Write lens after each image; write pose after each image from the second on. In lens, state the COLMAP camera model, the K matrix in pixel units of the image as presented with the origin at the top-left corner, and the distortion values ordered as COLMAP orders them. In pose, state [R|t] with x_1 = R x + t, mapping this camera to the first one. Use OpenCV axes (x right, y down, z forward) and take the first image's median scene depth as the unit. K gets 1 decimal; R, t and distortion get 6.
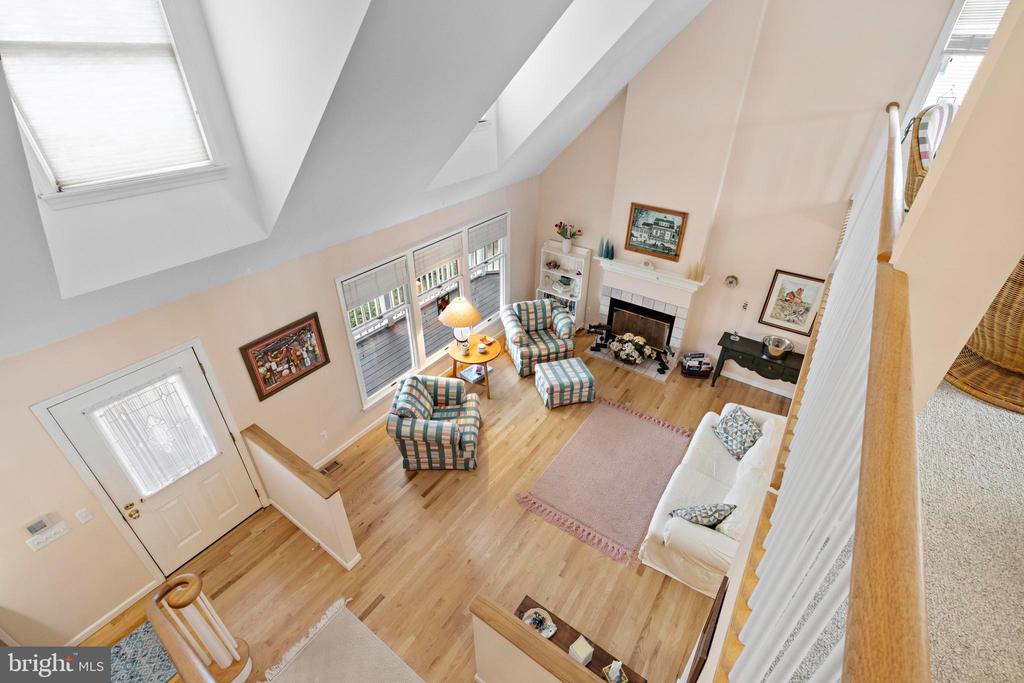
lens RADIAL K [[459.5, 0, 511.4], [0, 459.5, 339.3], [0, 0, 1]] dist [0.005740, 0.000267]
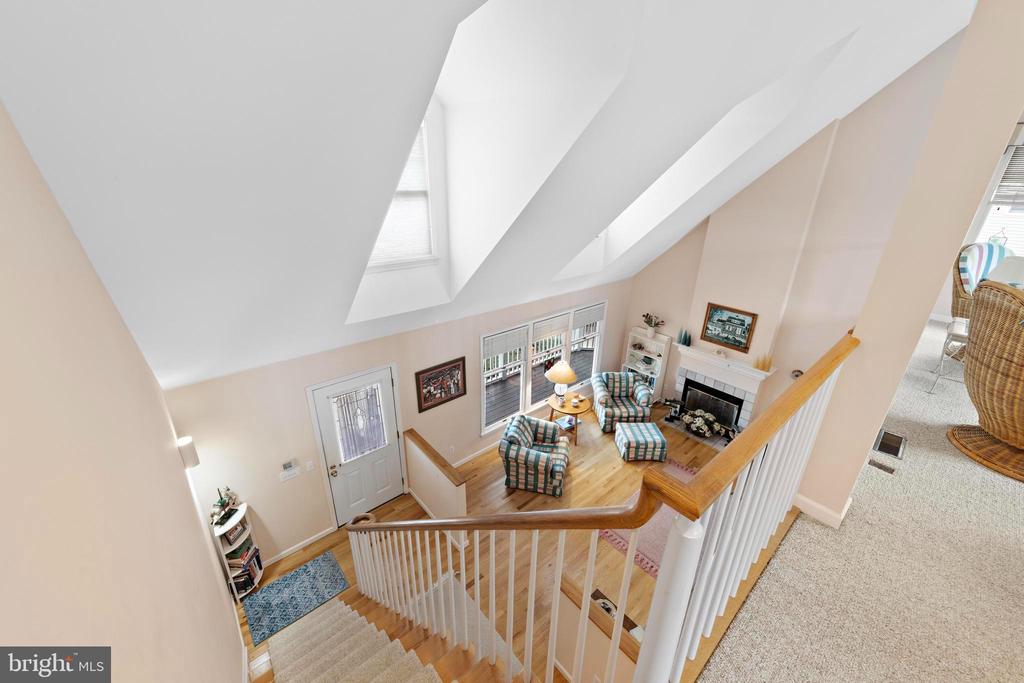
lens RADIAL K [[396.8, 0, 513.3], [0, 396.8, 338.7], [0, 0, 1]] dist [0.007030, -0.000358]
pose [[0.972306, 0.101806, -0.210373, -0.018044], [-0.137880, 0.976674, -0.164612, 0.053460], [0.188707, 0.189060, 0.963663, -0.132315]]
